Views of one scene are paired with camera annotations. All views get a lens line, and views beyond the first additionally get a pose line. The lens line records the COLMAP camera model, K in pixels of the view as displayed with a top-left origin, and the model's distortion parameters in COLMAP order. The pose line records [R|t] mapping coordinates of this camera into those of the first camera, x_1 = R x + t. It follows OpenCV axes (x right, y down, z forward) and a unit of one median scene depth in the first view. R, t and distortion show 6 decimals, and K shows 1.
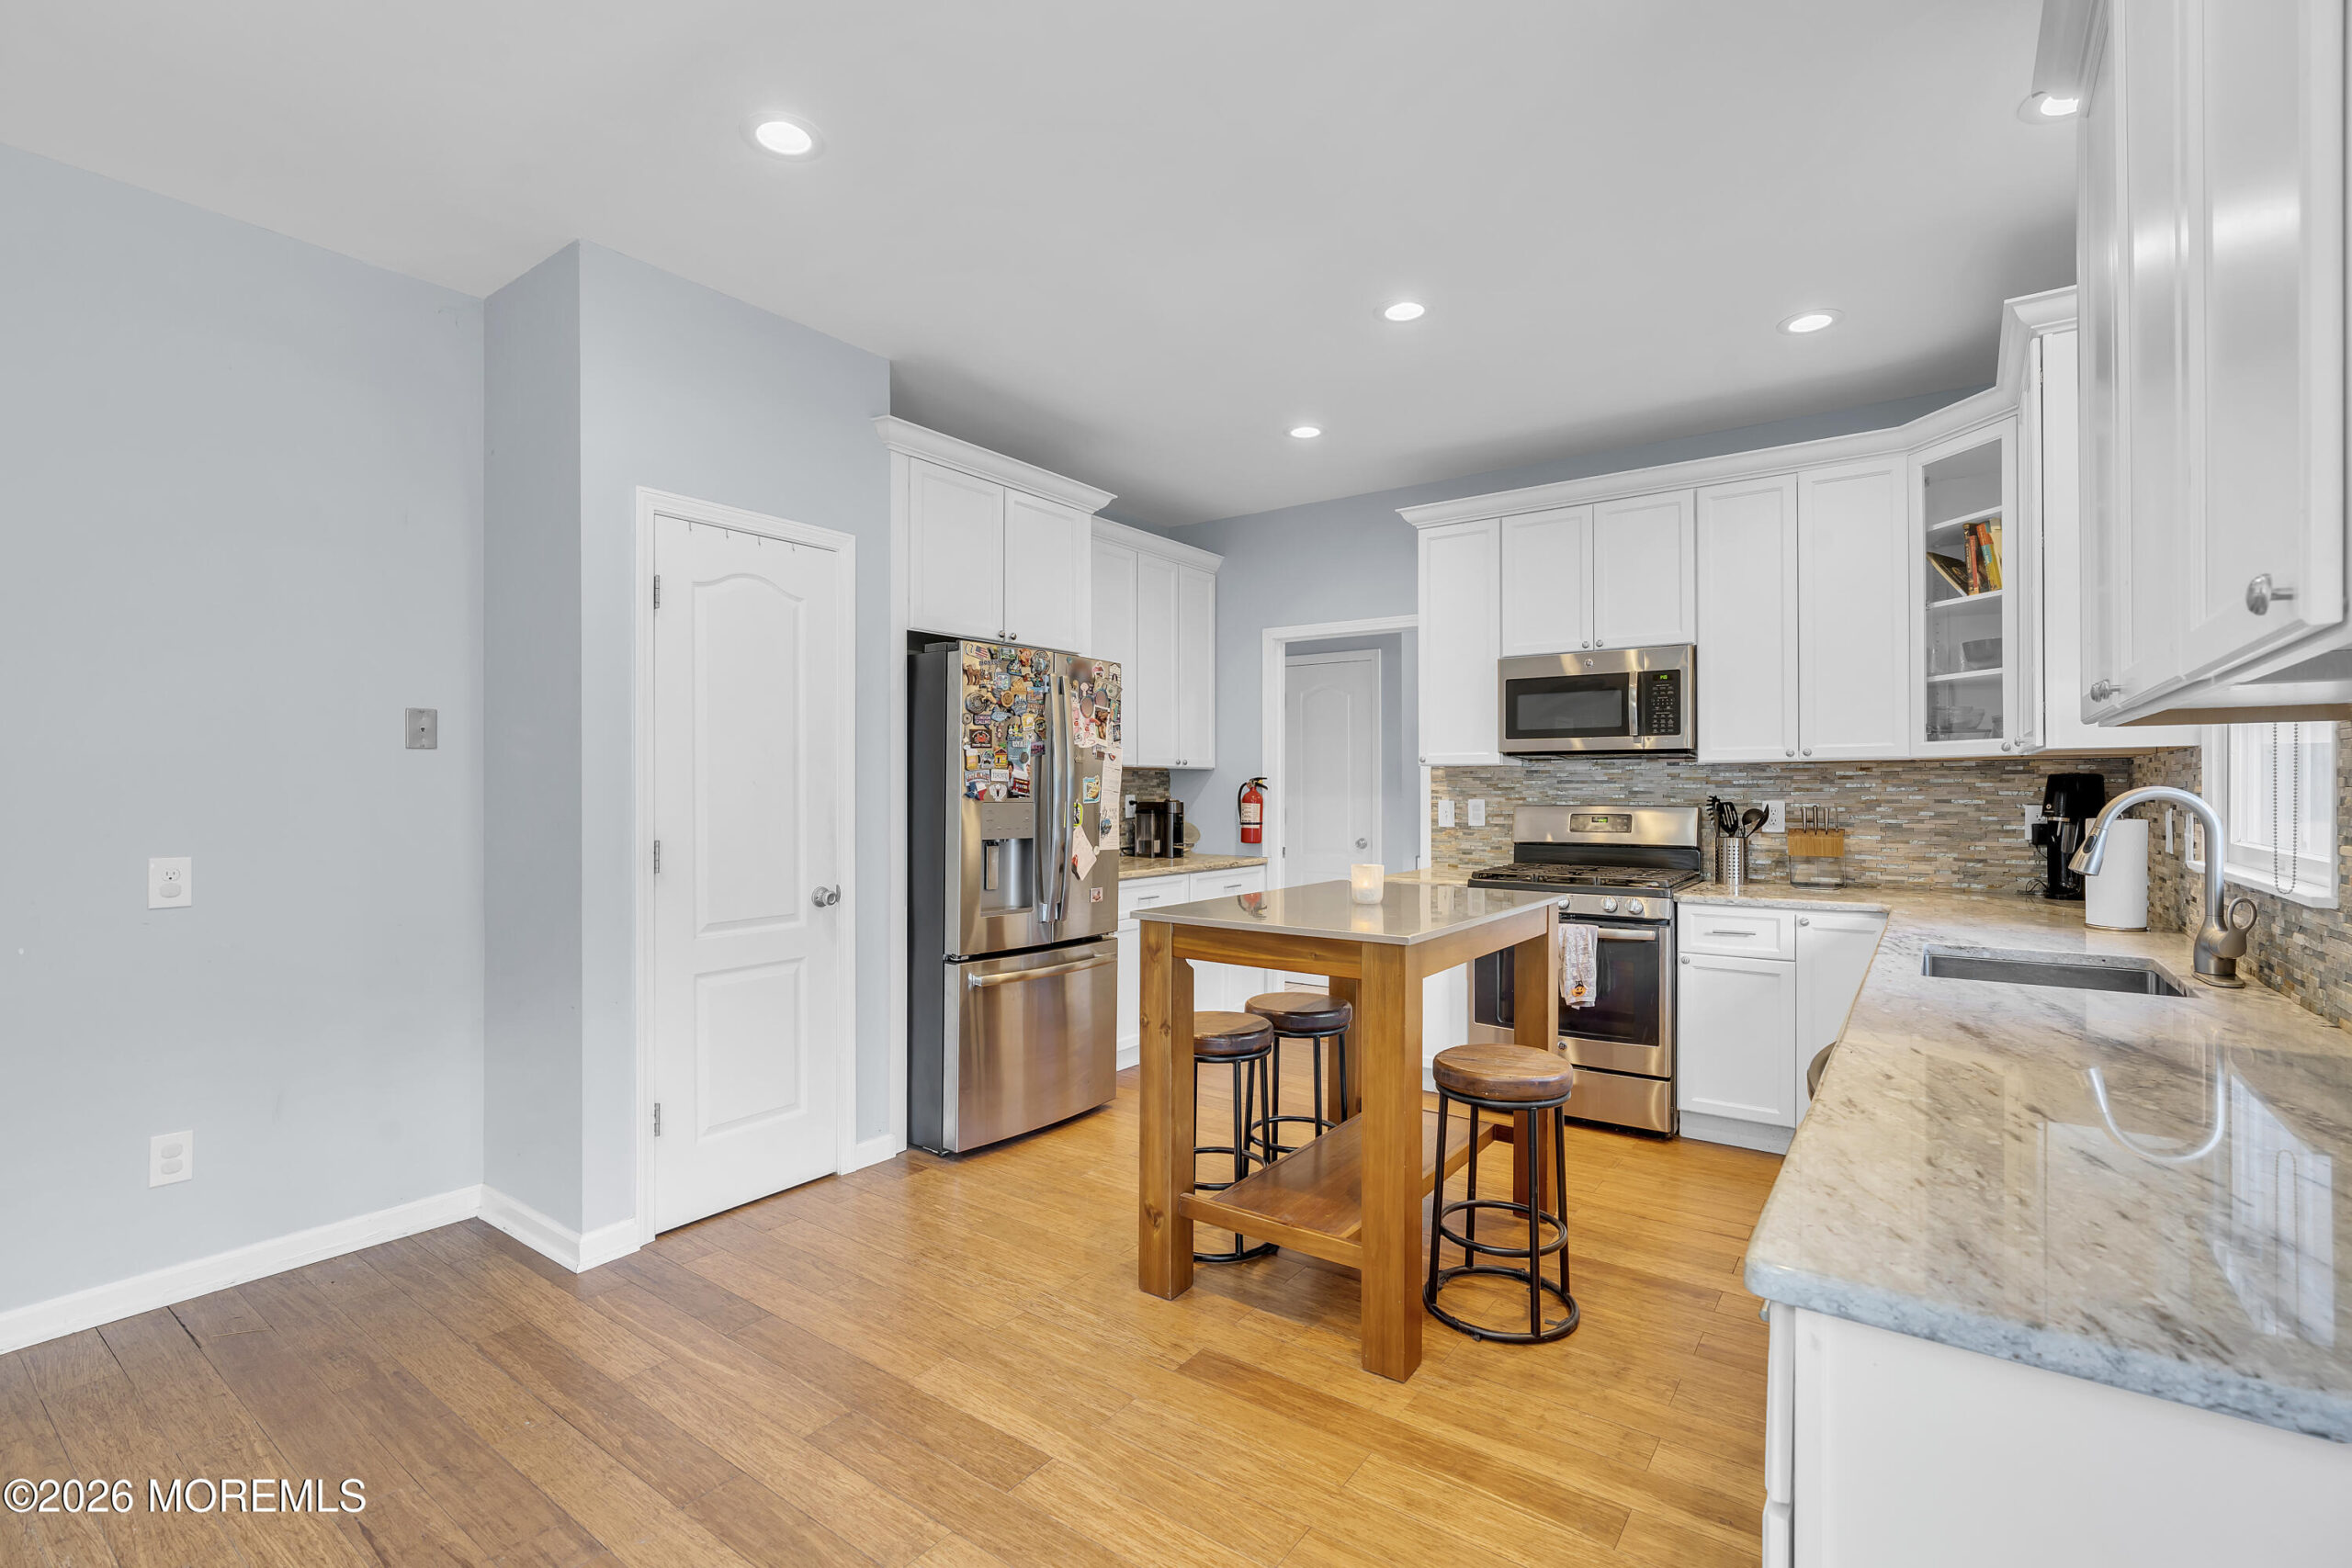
lens RADIAL K [[1059.8, 0, 1181.4], [0, 1059.8, 787.5], [0, 0, 1]] dist [-0.015186, 0.005109]
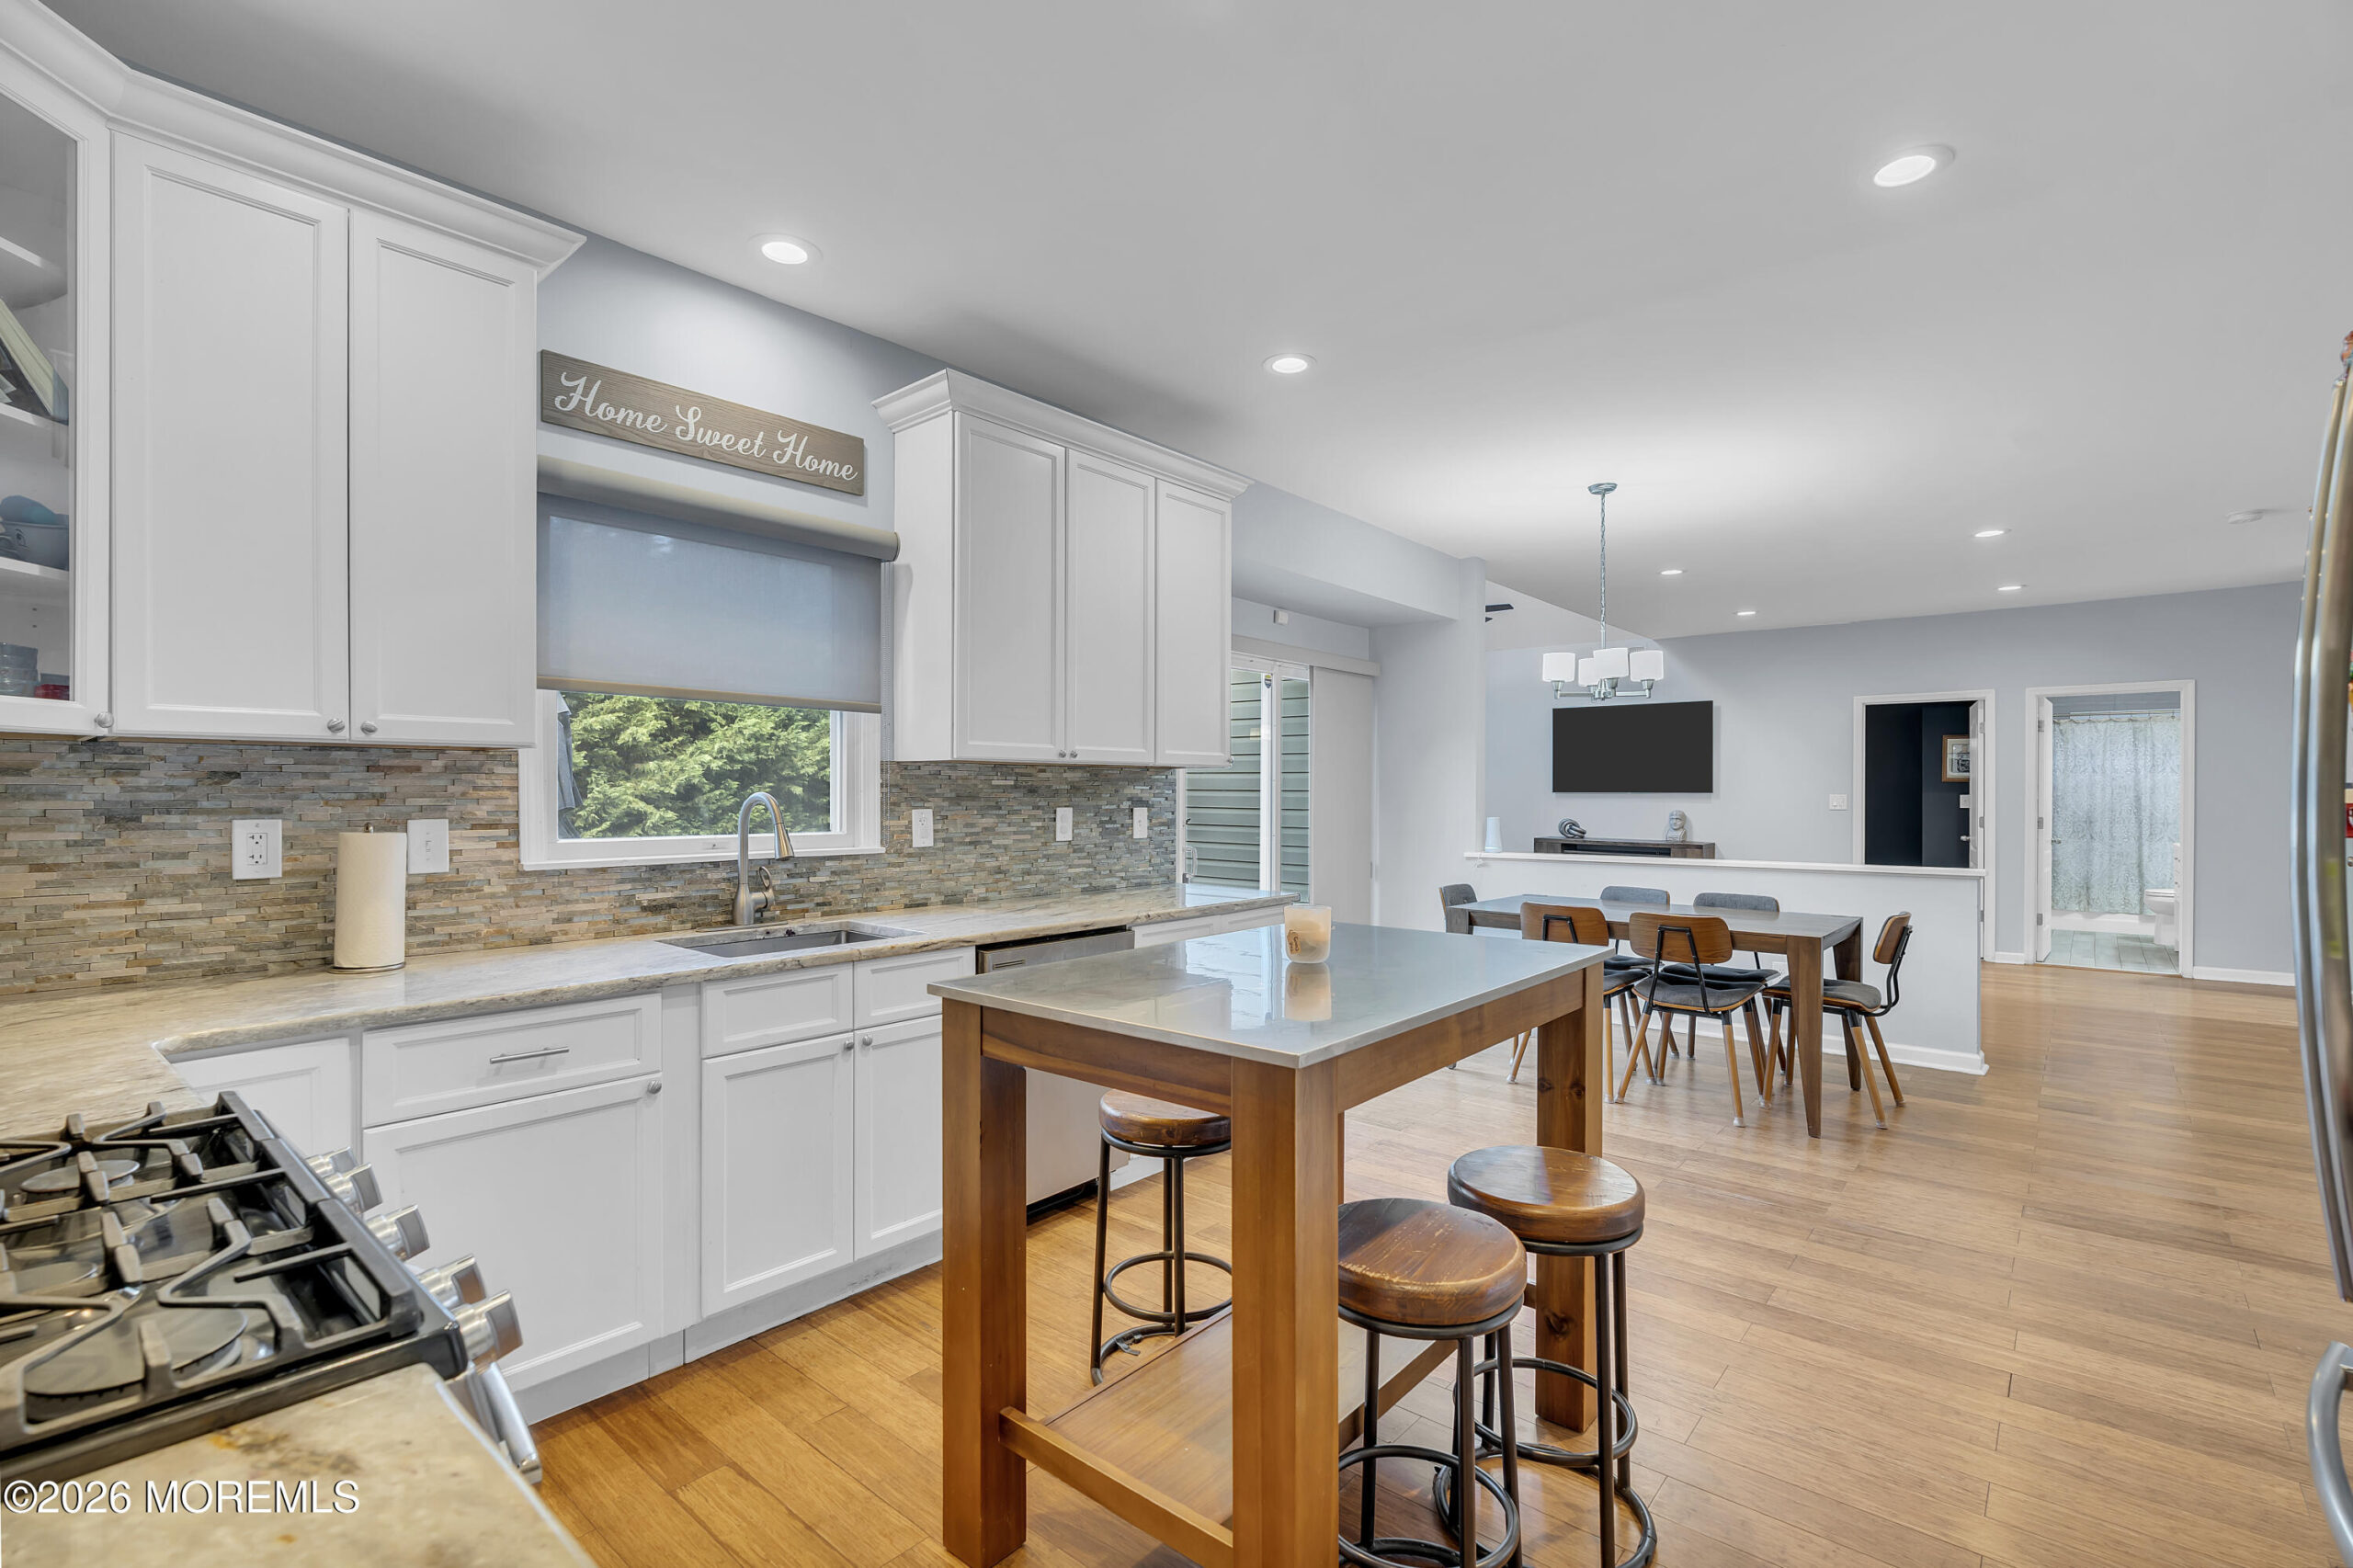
lens RADIAL K [[1060.4, 0, 1181.0], [0, 1060.4, 792.4], [0, 0, 1]] dist [-0.015186, 0.005109]
pose [[-0.996999, -0.003027, 0.077351, 0.143730], [-0.003106, 0.999995, -0.000901, -0.000666], [-0.077348, -0.001139, -0.997004, 1.226451]]
